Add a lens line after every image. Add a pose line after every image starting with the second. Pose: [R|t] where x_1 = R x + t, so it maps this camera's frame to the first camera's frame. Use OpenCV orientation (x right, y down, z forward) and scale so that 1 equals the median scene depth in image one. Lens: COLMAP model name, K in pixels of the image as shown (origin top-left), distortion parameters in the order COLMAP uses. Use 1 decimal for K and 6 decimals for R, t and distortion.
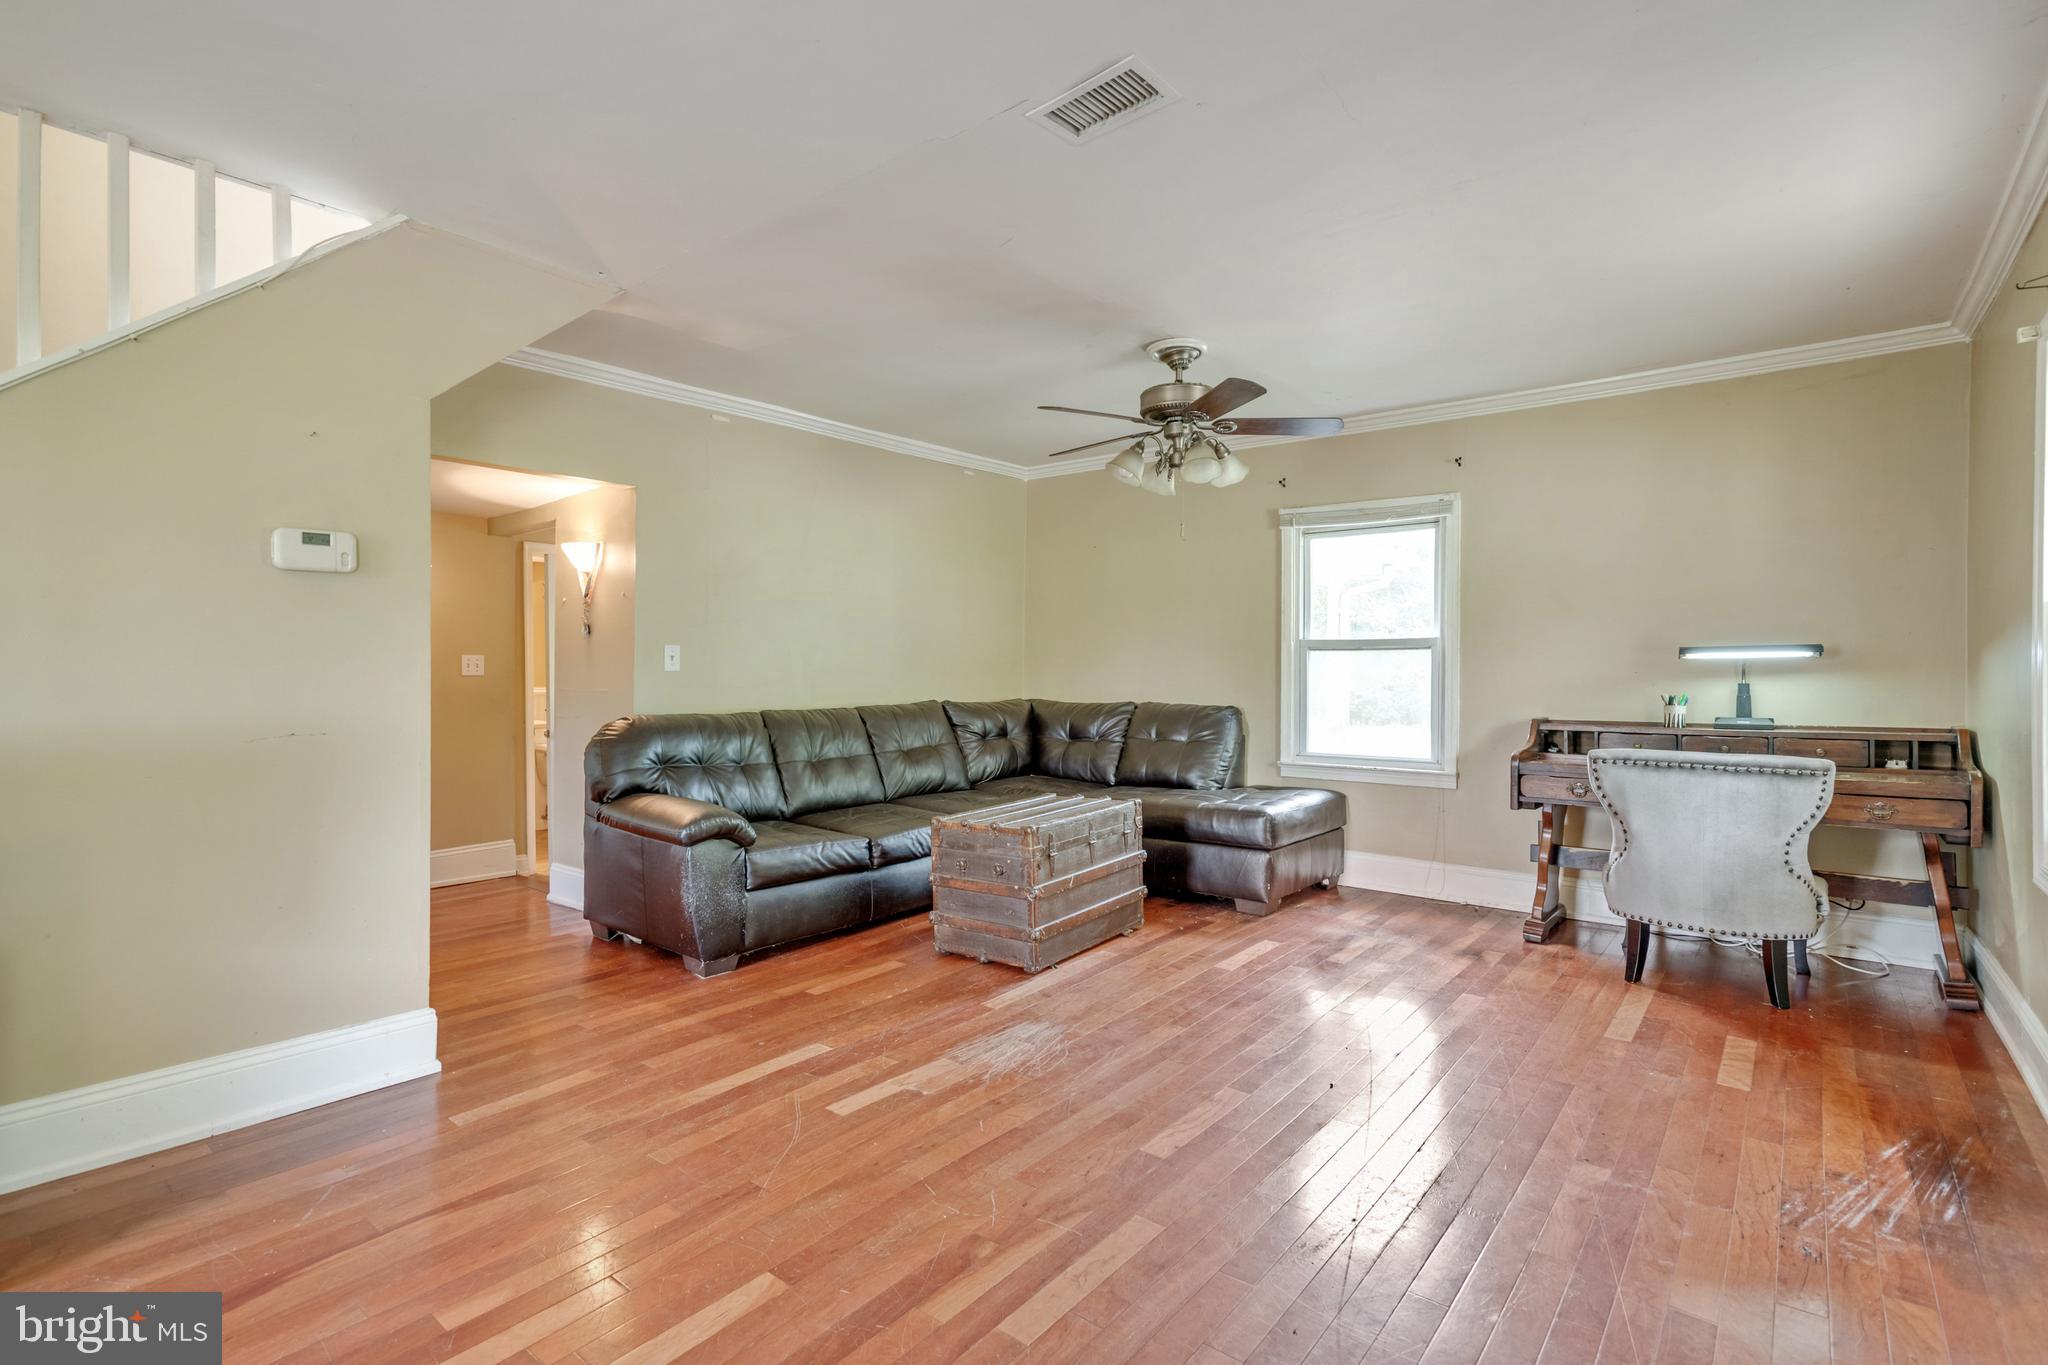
lens RADIAL K [[980.8, 0, 1024.0], [0, 980.8, 675.8], [0, 0, 1]] dist [-0.006490, -0.000567]
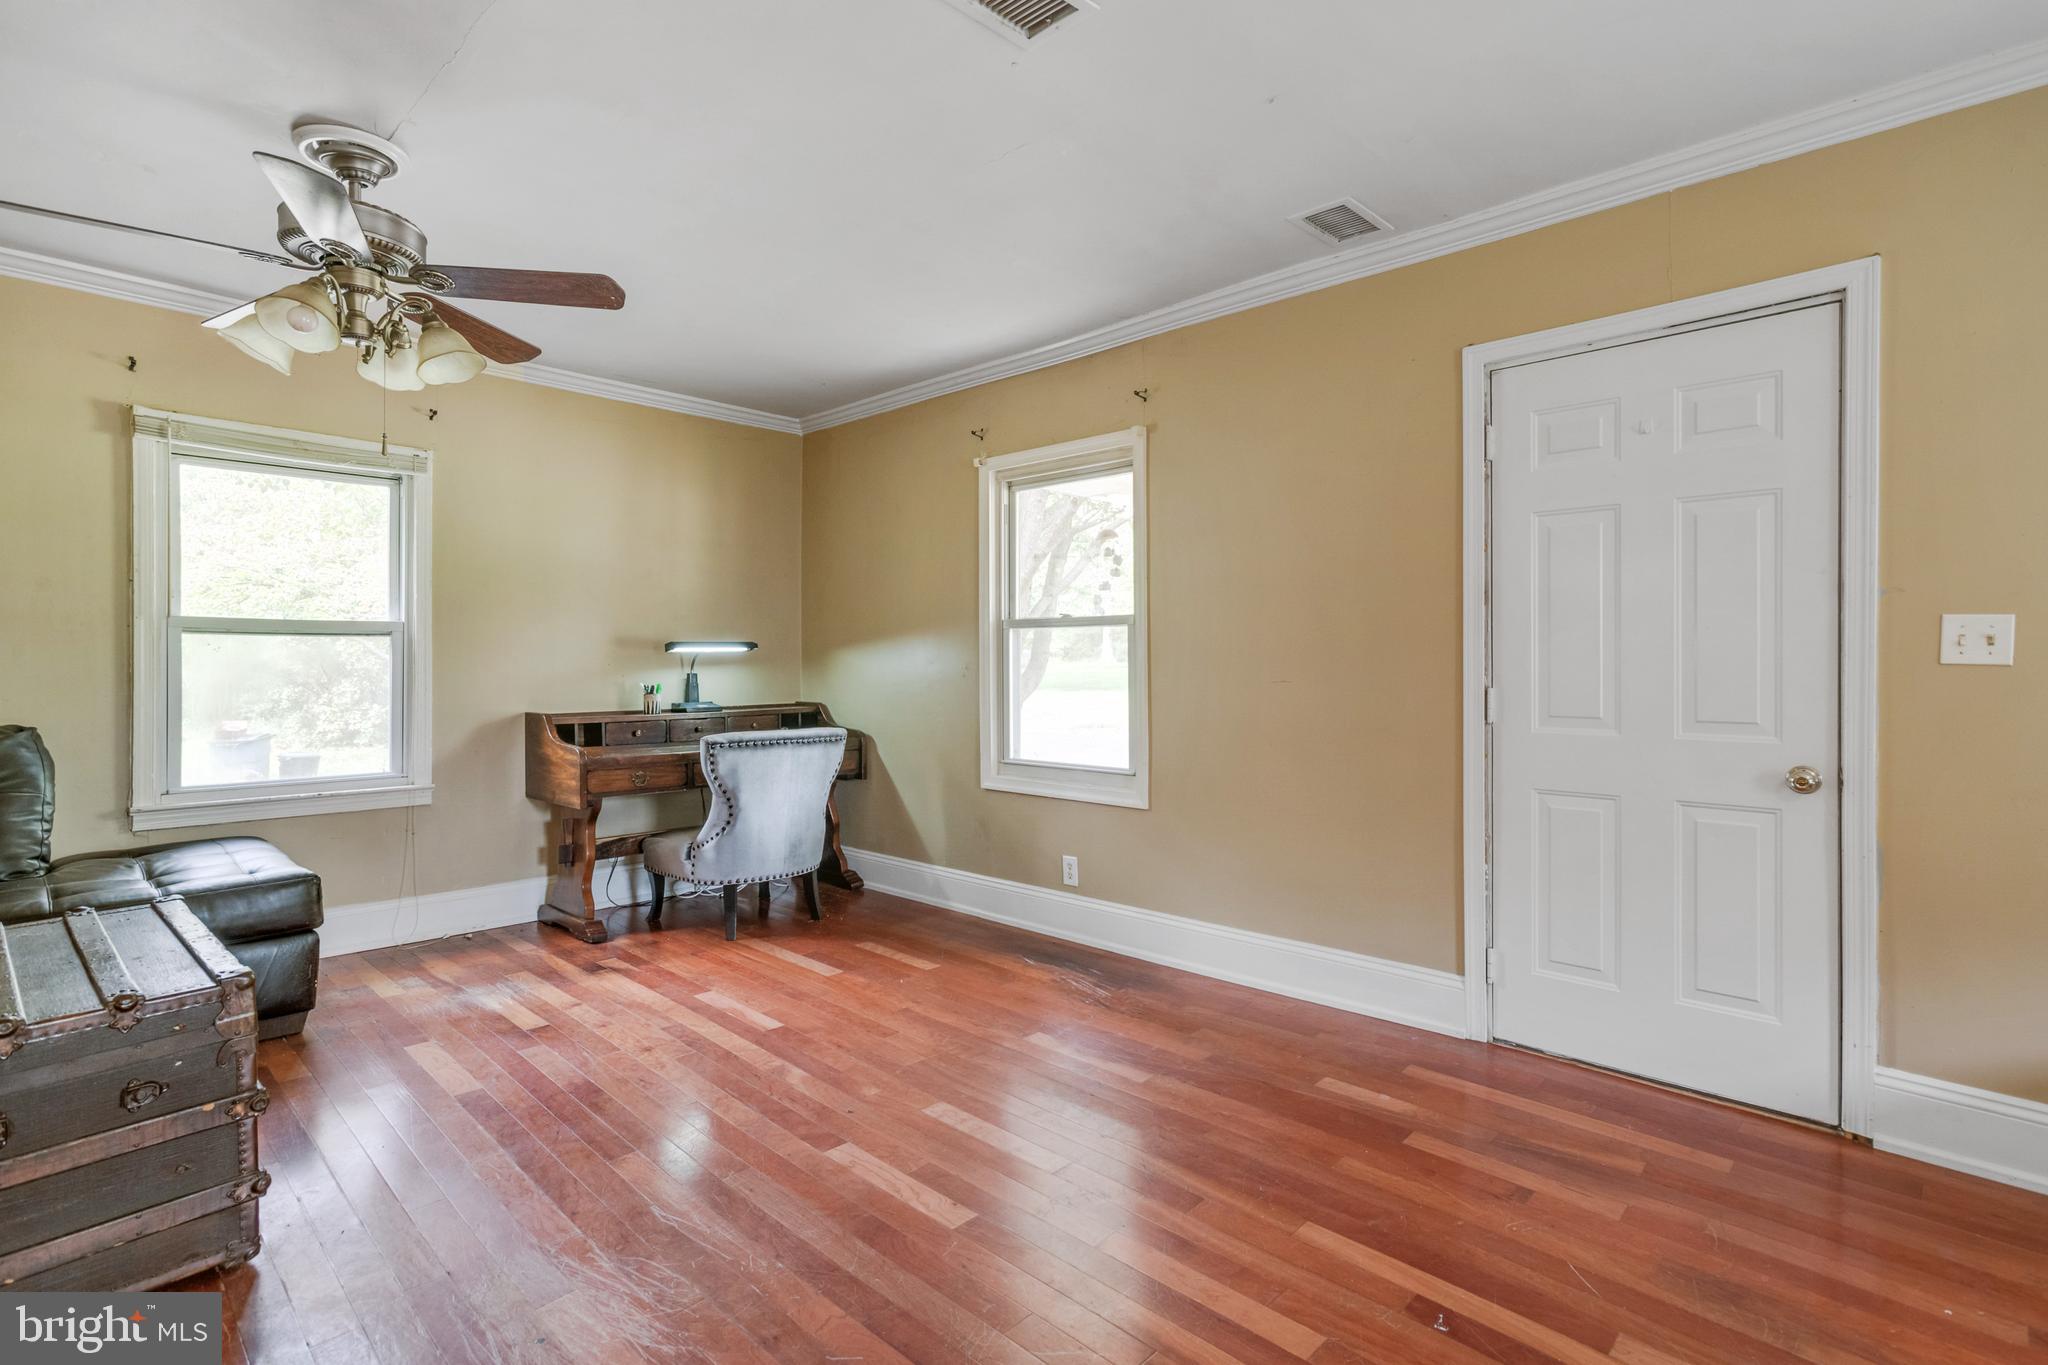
lens RADIAL K [[980.8, 0, 1029.4], [0, 980.8, 657.0], [0, 0, 1]] dist [-0.006490, -0.000567]
pose [[0.077254, 0.005853, 0.996994, -0.448140], [0.003614, 0.999975, -0.006151, -0.003642], [-0.997005, 0.004078, 0.077231, 0.537147]]
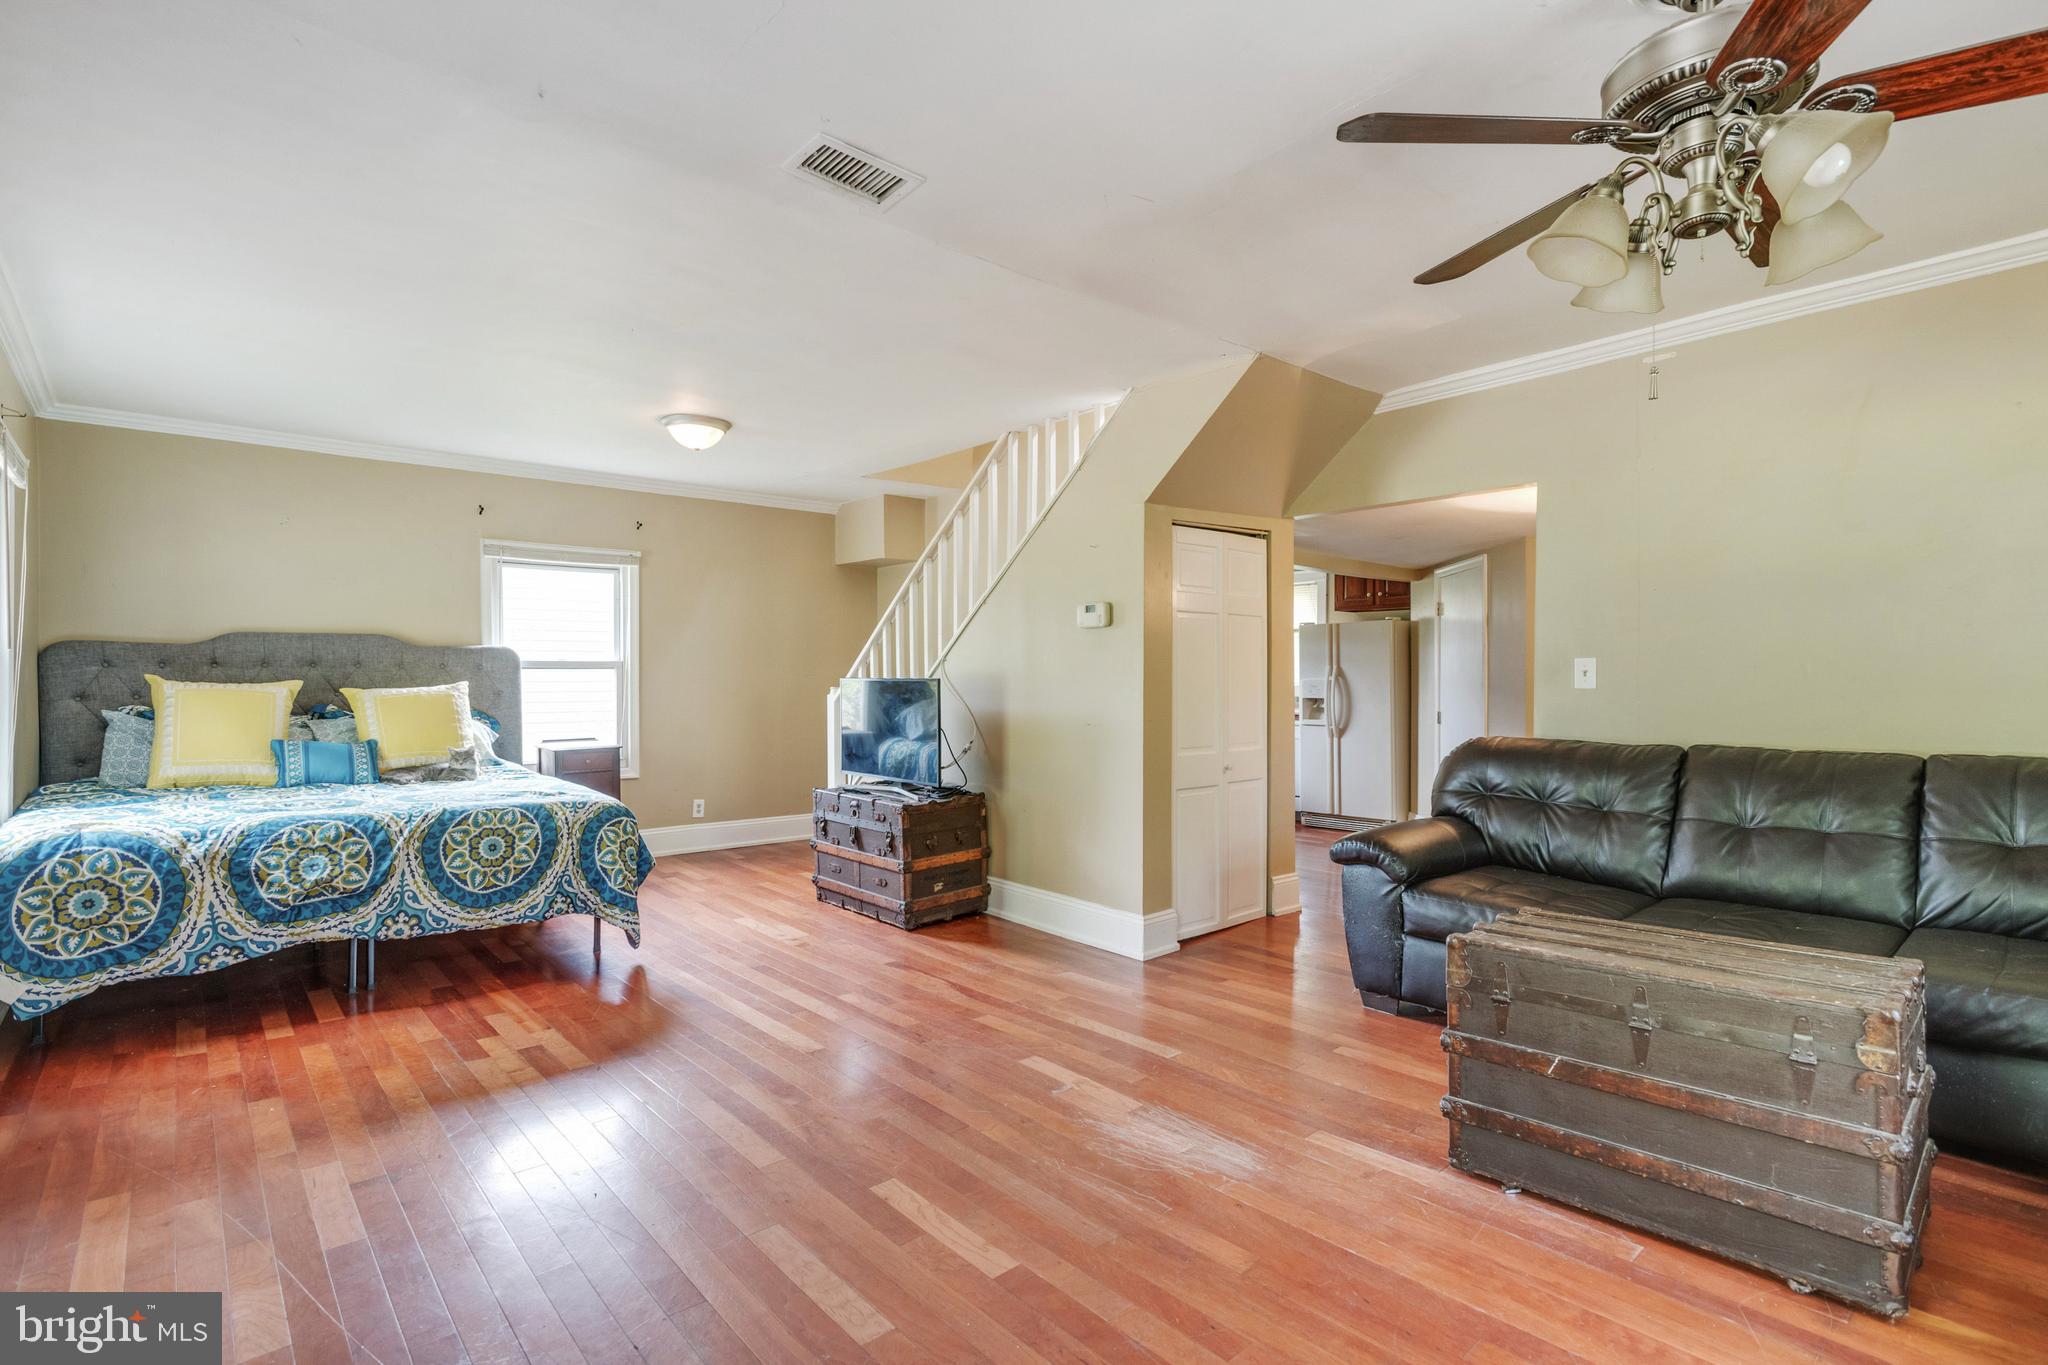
lens RADIAL K [[980.8, 0, 1015.9], [0, 980.8, 689.3], [0, 0, 1]] dist [-0.006490, -0.000567]
pose [[-0.176794, 0.006436, -0.984227, 0.656878], [-0.006465, 0.999949, 0.007700, -0.009328], [0.984227, 0.007724, -0.176744, 0.799682]]
